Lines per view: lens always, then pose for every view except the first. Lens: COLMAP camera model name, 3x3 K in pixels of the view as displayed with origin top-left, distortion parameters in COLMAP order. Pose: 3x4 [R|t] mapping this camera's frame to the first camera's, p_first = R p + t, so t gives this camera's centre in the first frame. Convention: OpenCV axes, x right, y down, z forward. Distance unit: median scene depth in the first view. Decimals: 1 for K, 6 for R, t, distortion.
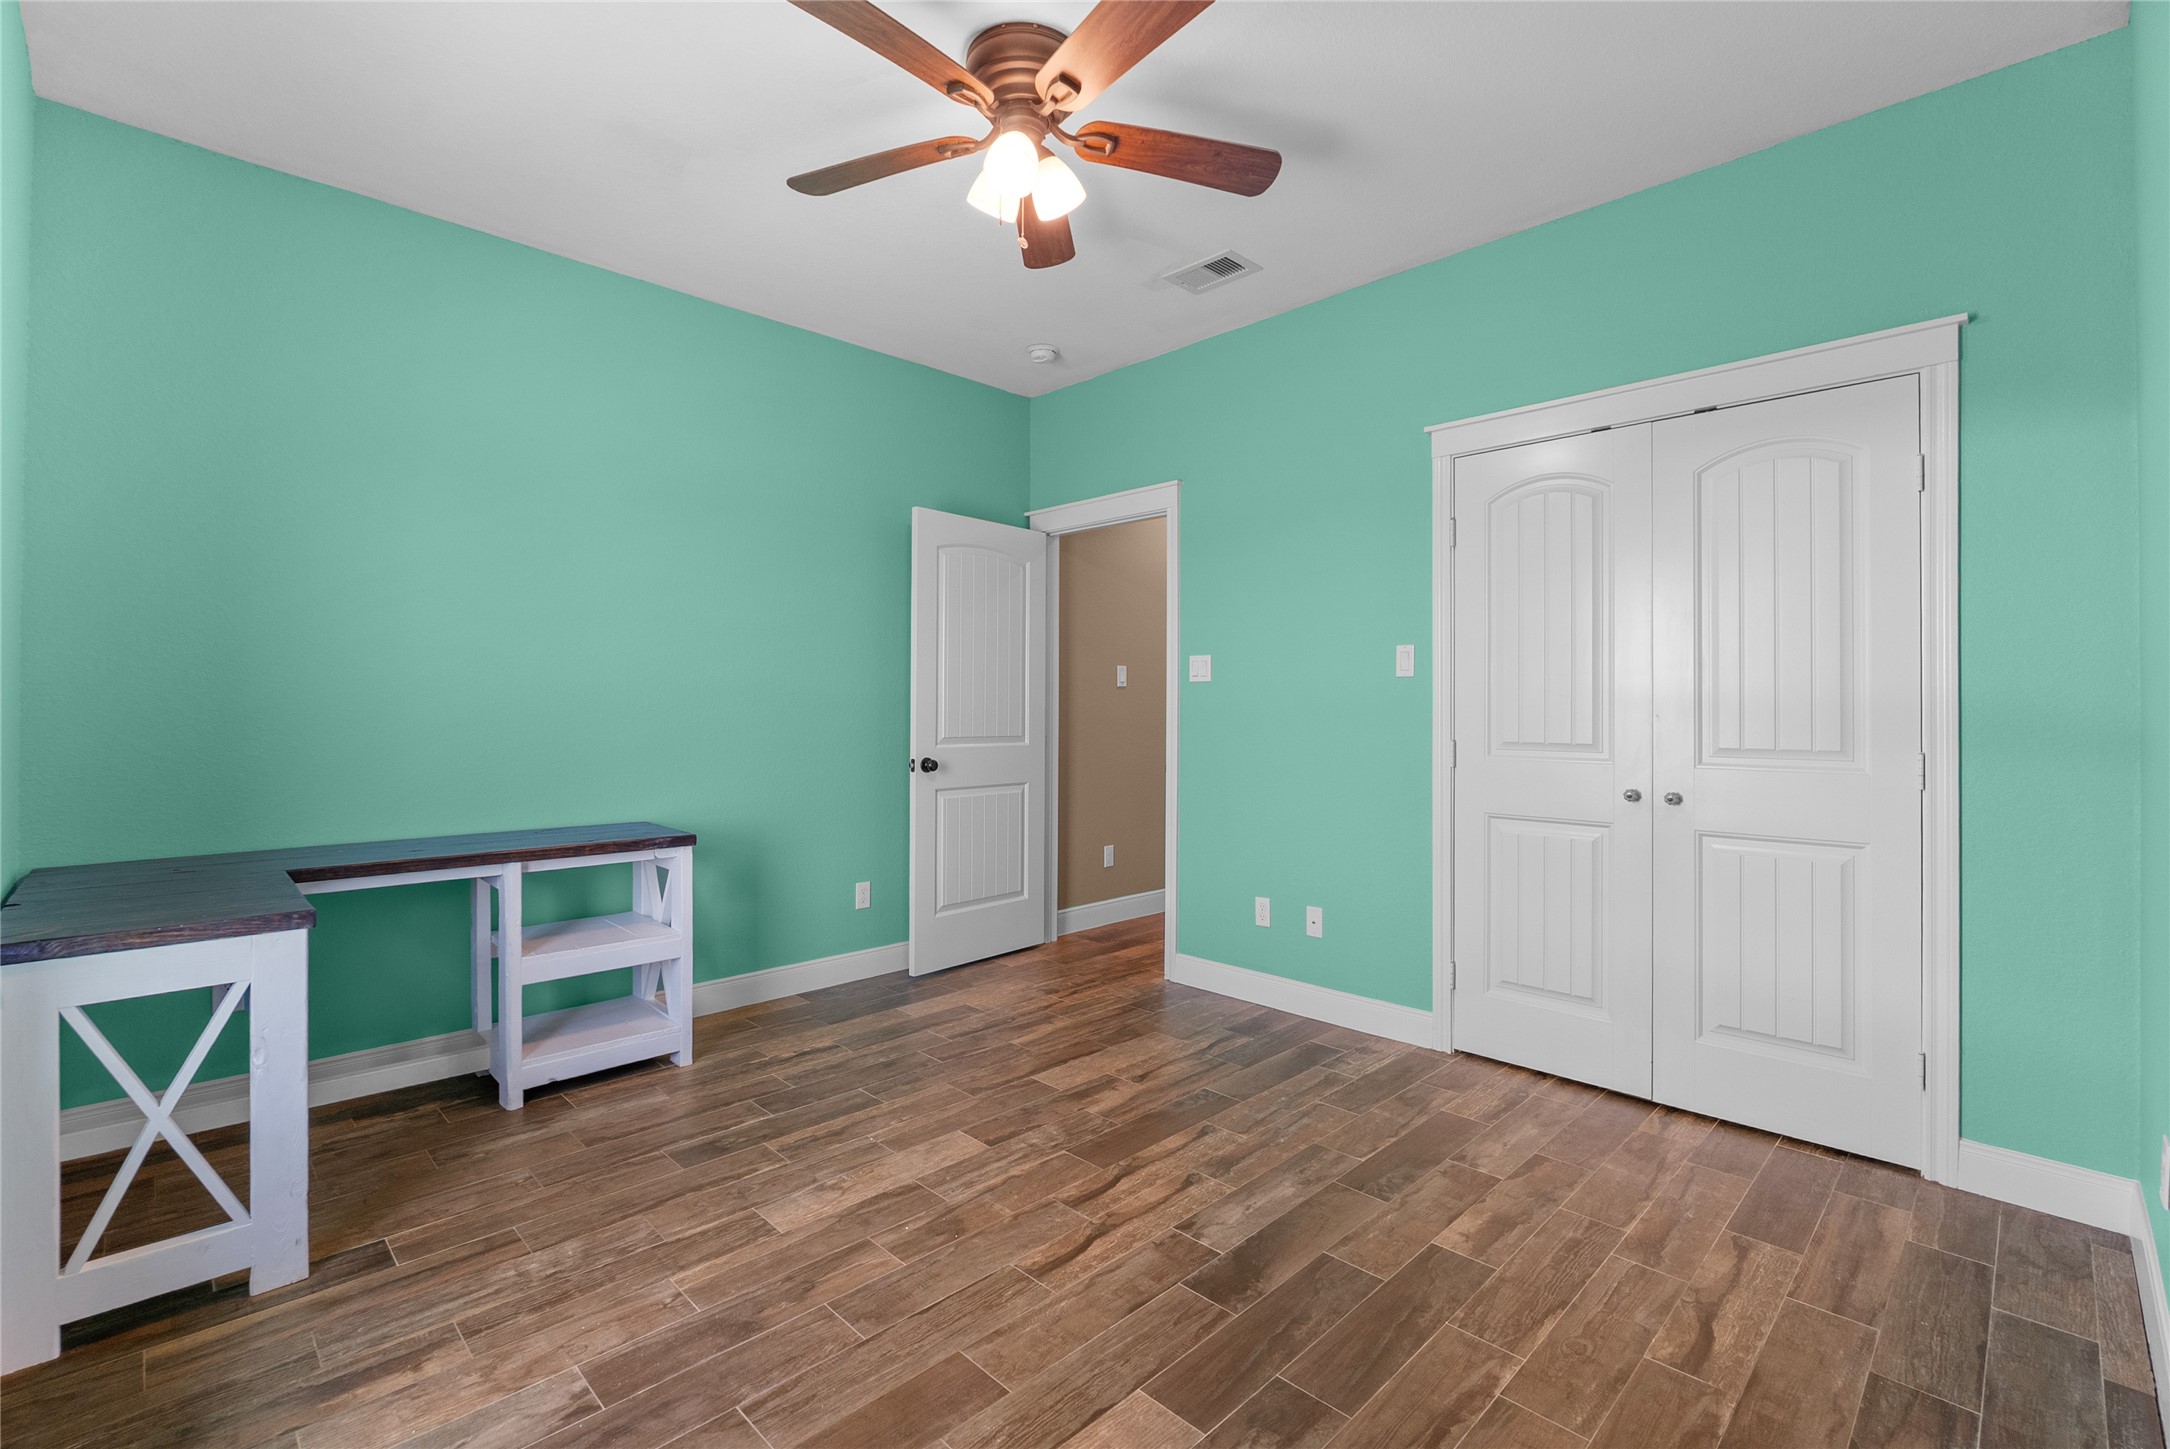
lens RADIAL K [[958.1, 0, 1085.0], [0, 958.1, 724.5], [0, 0, 1]] dist [-0.008744, 0.001214]
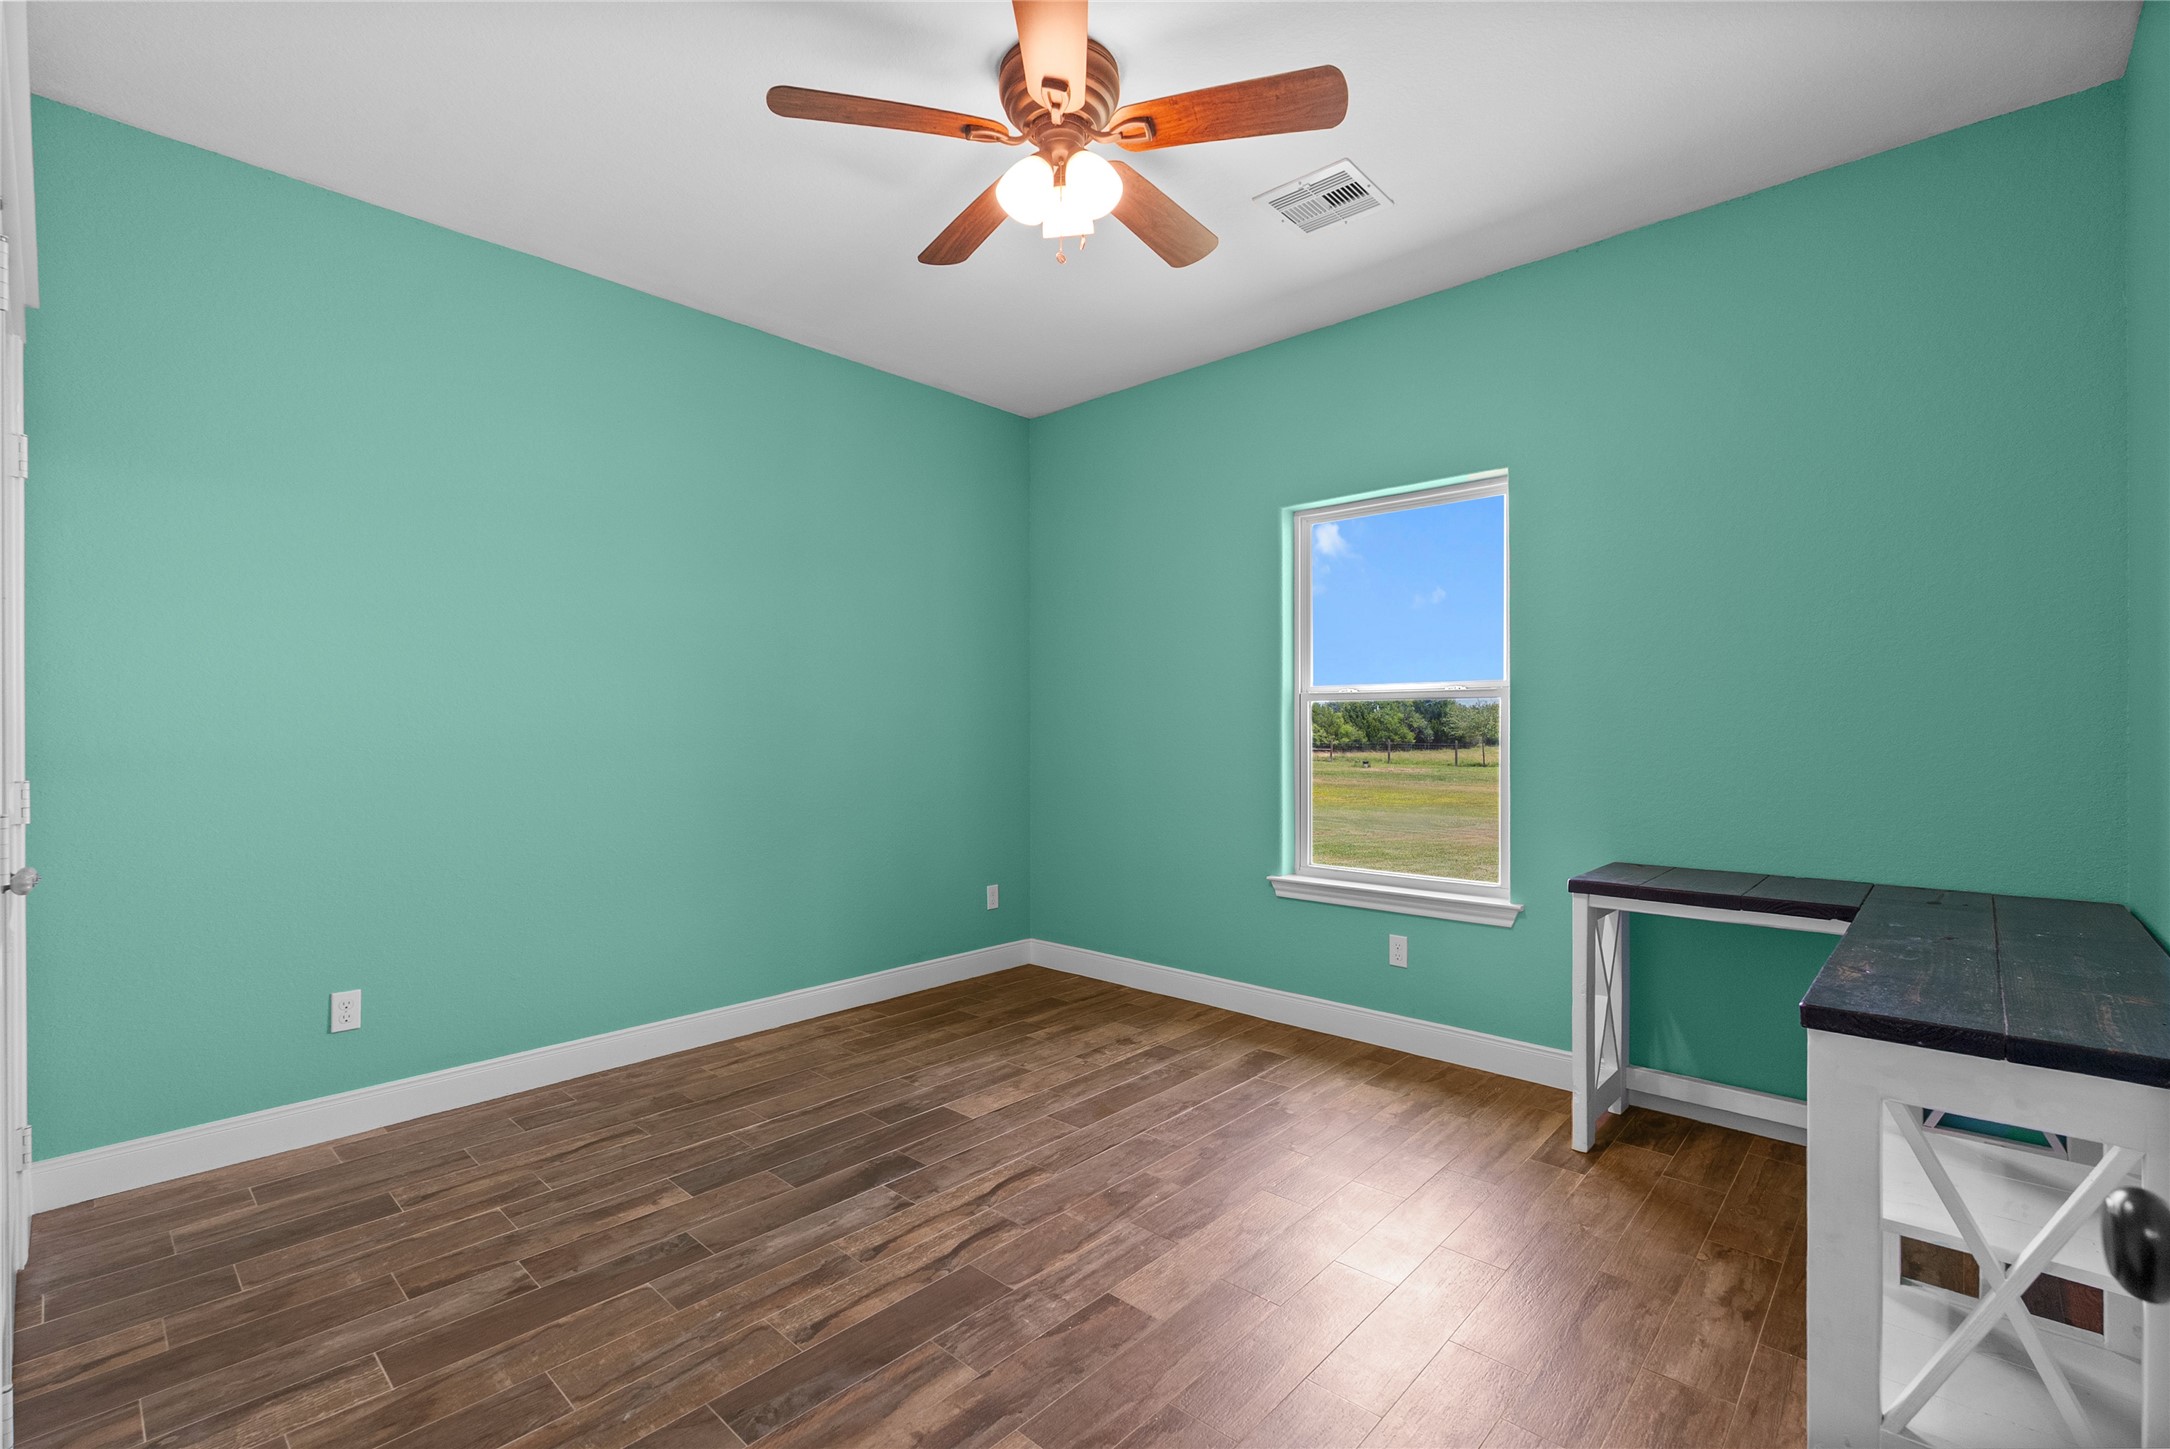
lens RADIAL K [[958.1, 0, 1085.0], [0, 958.1, 724.5], [0, 0, 1]] dist [-0.008744, 0.001214]
pose [[-0.998980, -0.002043, -0.045105, -0.048676], [-0.002740, 0.999878, 0.015405, -0.038634], [0.045068, 0.015513, -0.998863, 1.974569]]
